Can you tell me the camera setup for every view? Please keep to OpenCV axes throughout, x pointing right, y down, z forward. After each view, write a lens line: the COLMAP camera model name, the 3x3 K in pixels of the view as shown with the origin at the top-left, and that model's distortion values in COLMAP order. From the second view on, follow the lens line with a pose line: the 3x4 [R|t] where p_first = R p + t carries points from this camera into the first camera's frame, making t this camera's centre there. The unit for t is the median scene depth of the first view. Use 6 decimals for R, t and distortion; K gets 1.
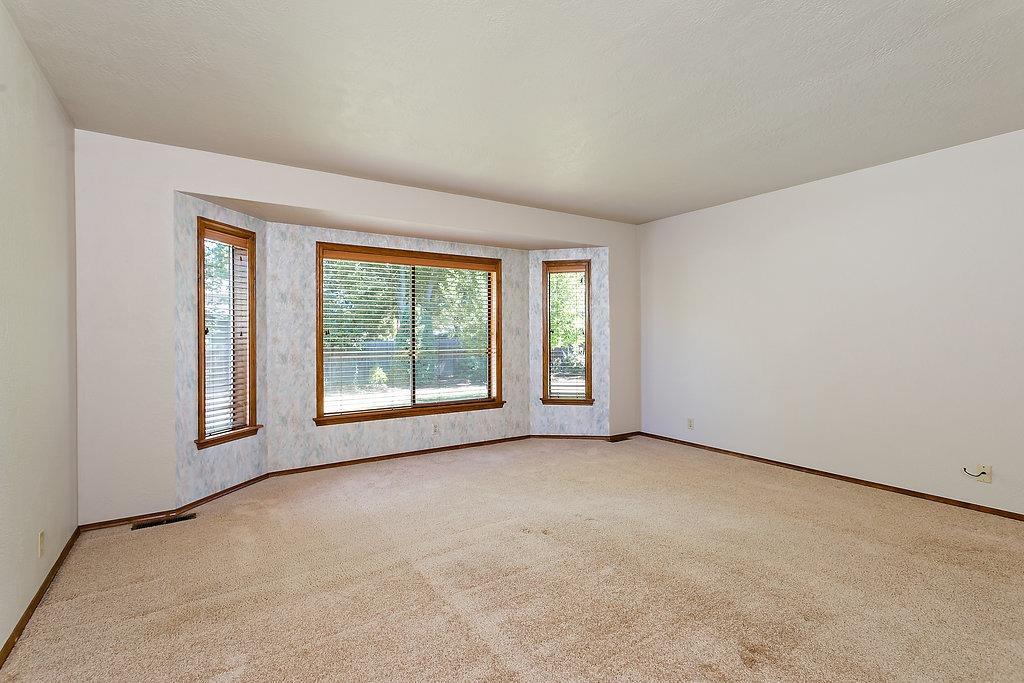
lens RADIAL K [[492.6, 0, 510.4], [0, 492.6, 332.2], [0, 0, 1]] dist [-0.000219, 0.001173]
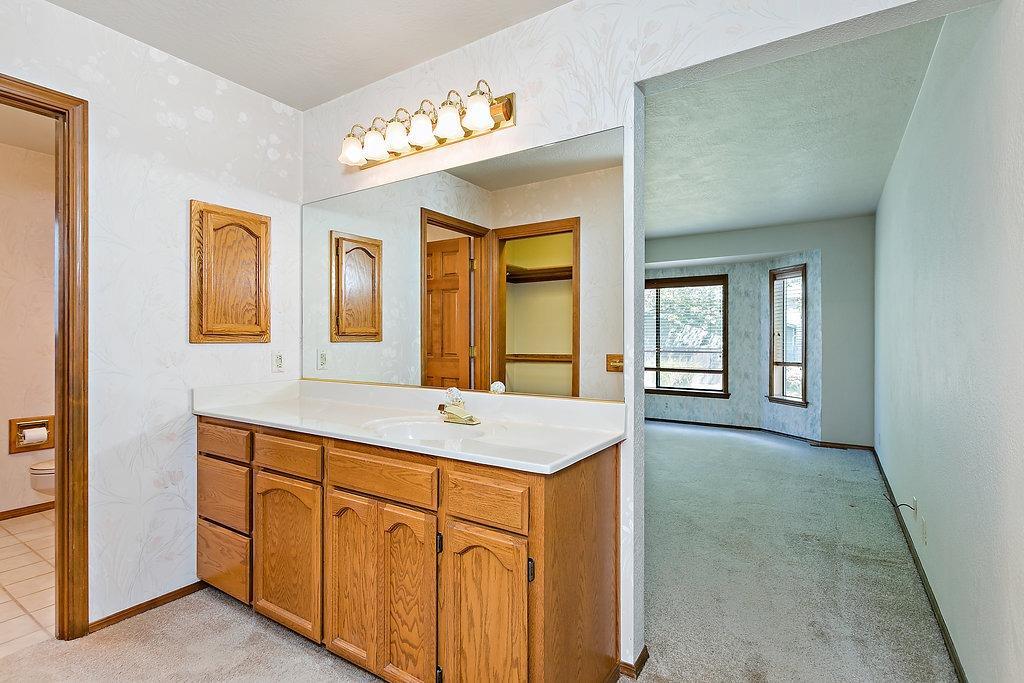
lens RADIAL K [[492.6, 0, 515.2], [0, 492.6, 339.7], [0, 0, 1]] dist [-0.000219, 0.001173]
pose [[0.385779, 0.007418, -0.922562, 0.884421], [0.001760, 0.999960, 0.008776, -0.001749], [0.922590, -0.005009, 0.385750, 0.061224]]
